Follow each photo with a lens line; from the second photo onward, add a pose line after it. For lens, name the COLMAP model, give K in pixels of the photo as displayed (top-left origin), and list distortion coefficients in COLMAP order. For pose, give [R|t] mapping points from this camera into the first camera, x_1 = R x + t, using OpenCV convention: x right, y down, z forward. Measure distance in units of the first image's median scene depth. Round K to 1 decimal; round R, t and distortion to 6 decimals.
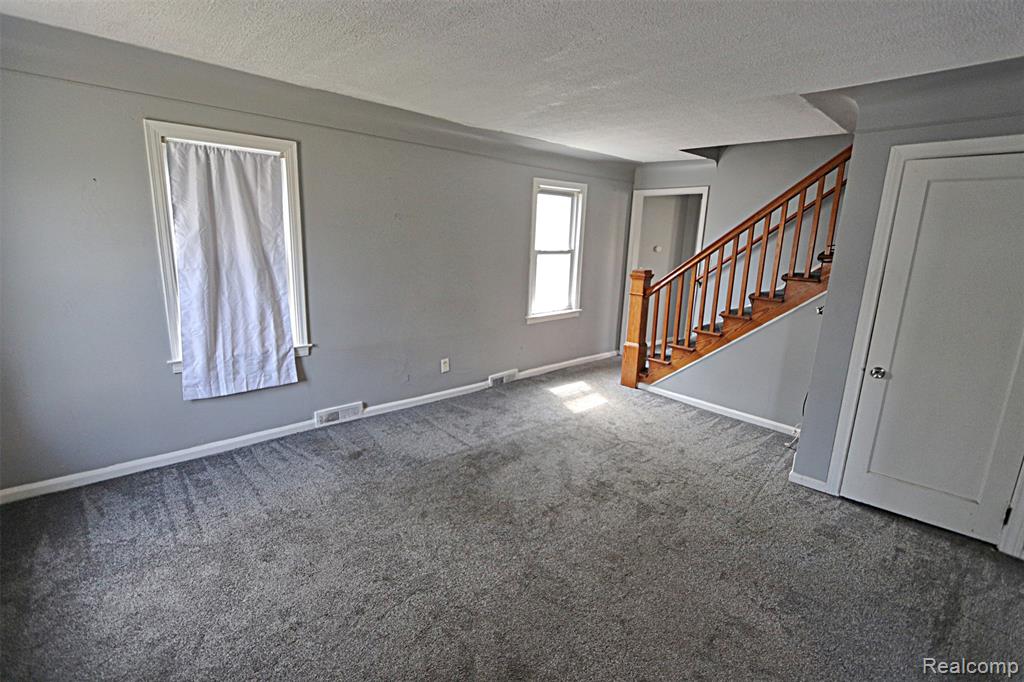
lens RADIAL K [[470.2, 0, 513.0], [0, 470.2, 344.2], [0, 0, 1]] dist [-0.011614, -0.001064]
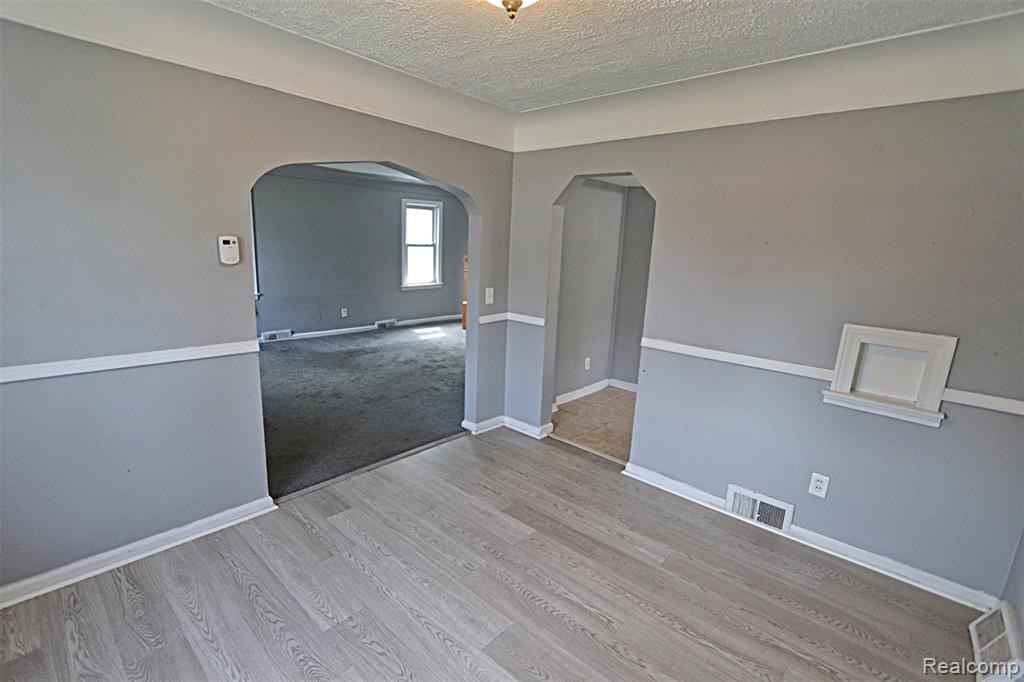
lens RADIAL K [[470.2, 0, 513.1], [0, 470.2, 341.9], [0, 0, 1]] dist [-0.011614, -0.001064]
pose [[0.996322, -0.008397, 0.085276, 0.303248], [0.008620, 0.999960, -0.002240, 0.155625], [-0.085254, 0.002967, 0.996355, -0.689464]]
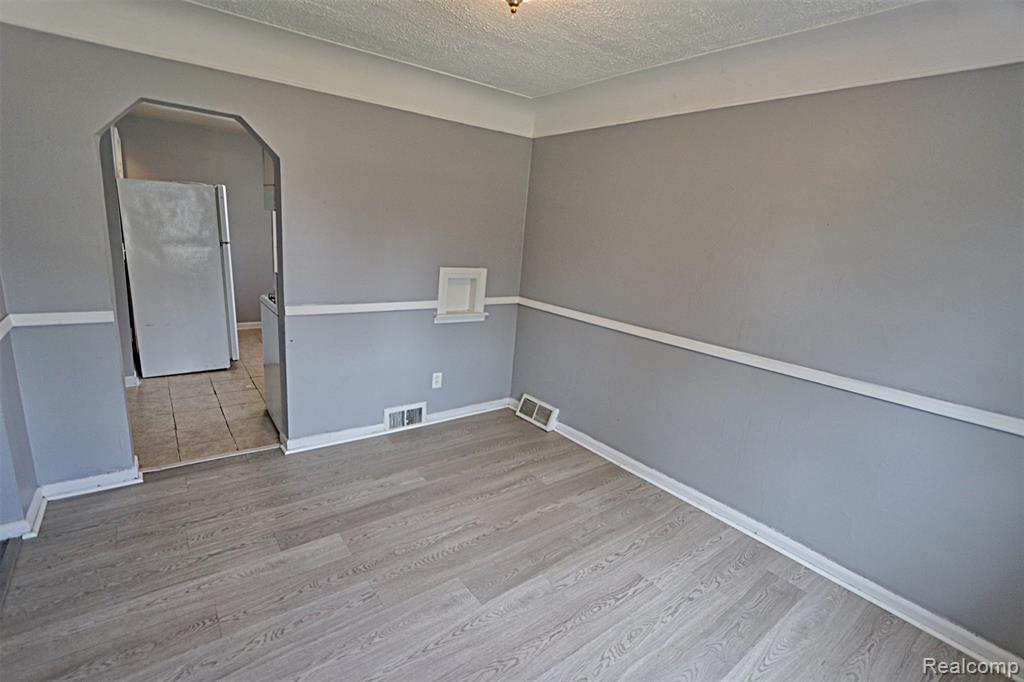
lens RADIAL K [[470.2, 0, 498.5], [0, 470.2, 340.5], [0, 0, 1]] dist [-0.011614, -0.001064]
pose [[0.110428, -0.255705, 0.960427, -0.051089], [0.137425, 0.960983, 0.240052, 0.078699], [-0.984337, 0.105478, 0.141260, -0.385823]]
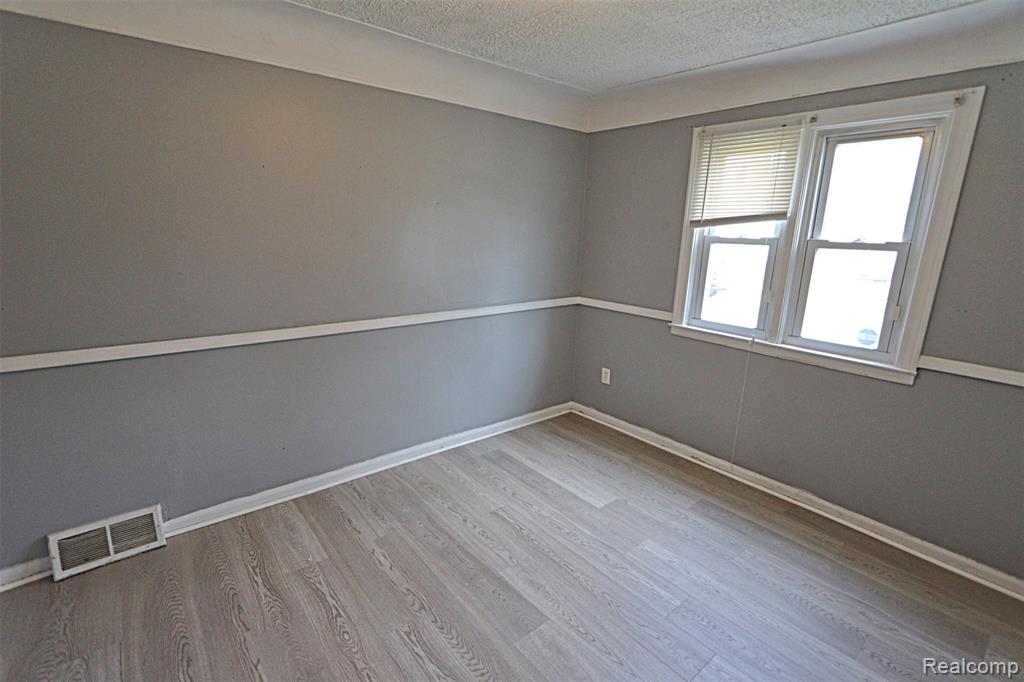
lens RADIAL K [[470.2, 0, 511.2], [0, 470.2, 344.3], [0, 0, 1]] dist [-0.011614, -0.001064]
pose [[-0.995888, -0.077242, 0.047341, 0.341653], [-0.049135, 0.899542, 0.434062, 0.014720], [-0.076113, 0.429951, -0.899638, -0.004188]]
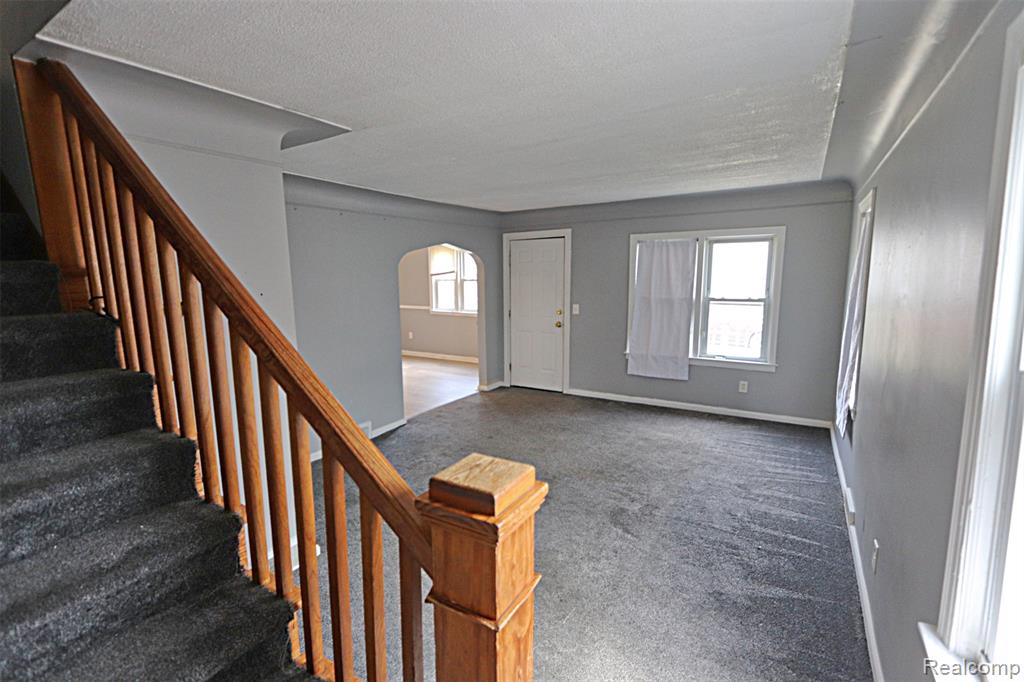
lens RADIAL K [[470.2, 0, 507.3], [0, 470.2, 345.2], [0, 0, 1]] dist [-0.011614, -0.001064]
pose [[-0.965621, 0.020615, -0.259136, 0.336211], [-0.072795, 0.935525, 0.345679, -0.291017], [0.249554, 0.352658, -0.901862, 1.256735]]
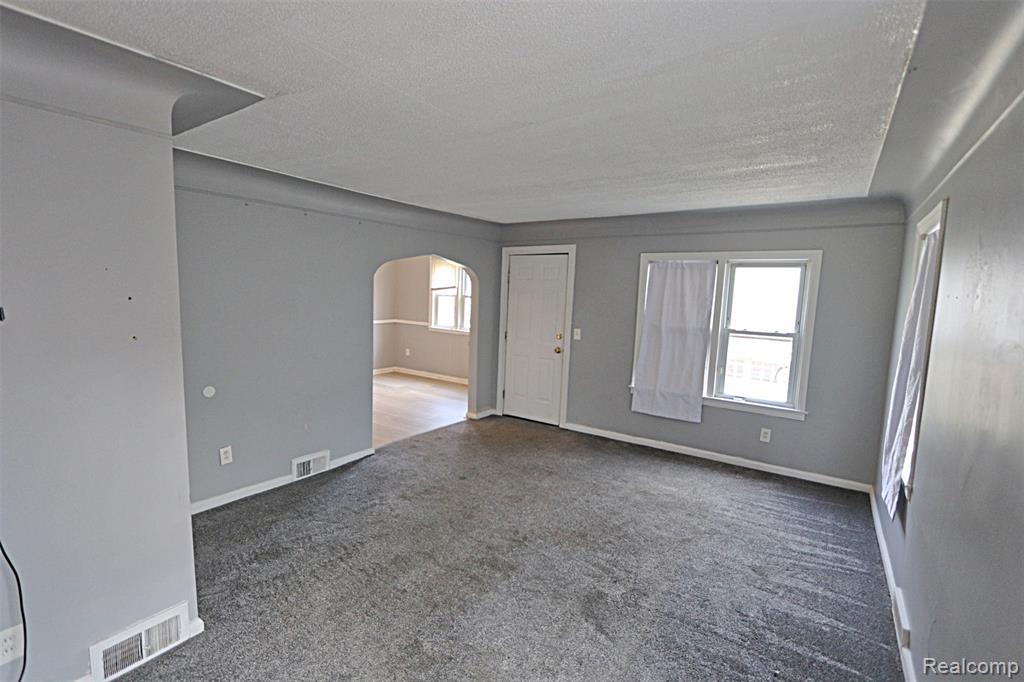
lens RADIAL K [[470.2, 0, 507.1], [0, 470.2, 344.9], [0, 0, 1]] dist [-0.011614, -0.001064]
pose [[-0.975900, -0.040722, -0.214385, 0.226257], [-0.107869, 0.944034, 0.311712, -0.265808], [0.189693, 0.327325, -0.925675, 1.142460]]
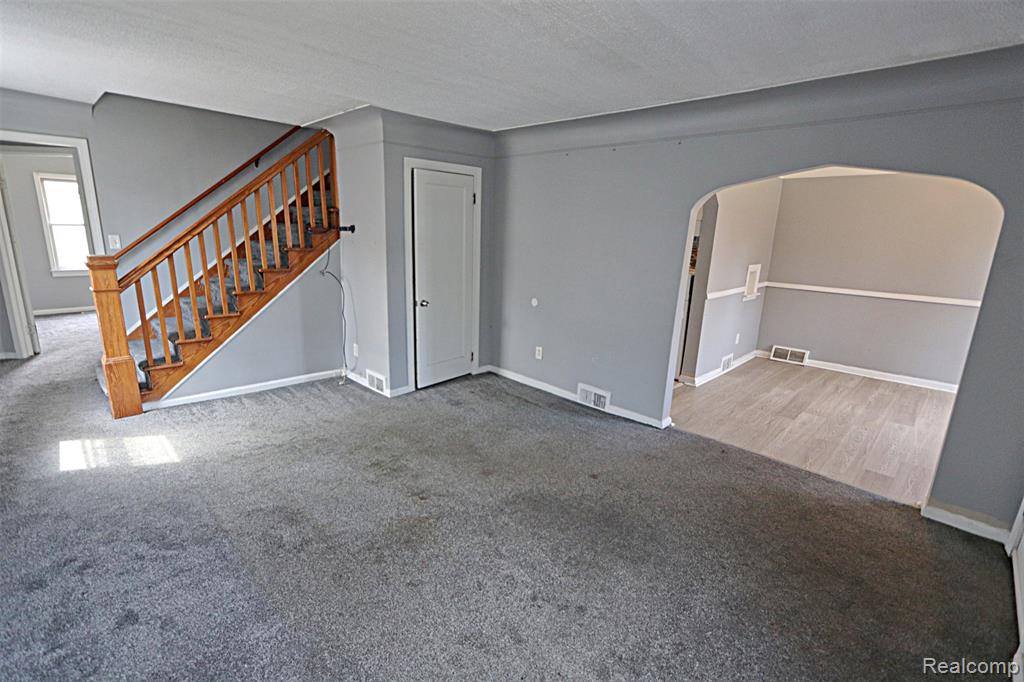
lens RADIAL K [[470.2, 0, 497.6], [0, 470.2, 343.1], [0, 0, 1]] dist [-0.011614, -0.001064]
pose [[-0.019192, -0.273547, 0.961667, -0.495658], [0.184771, 0.944306, 0.272296, -0.124304], [-0.982594, 0.182914, 0.032421, 0.448351]]
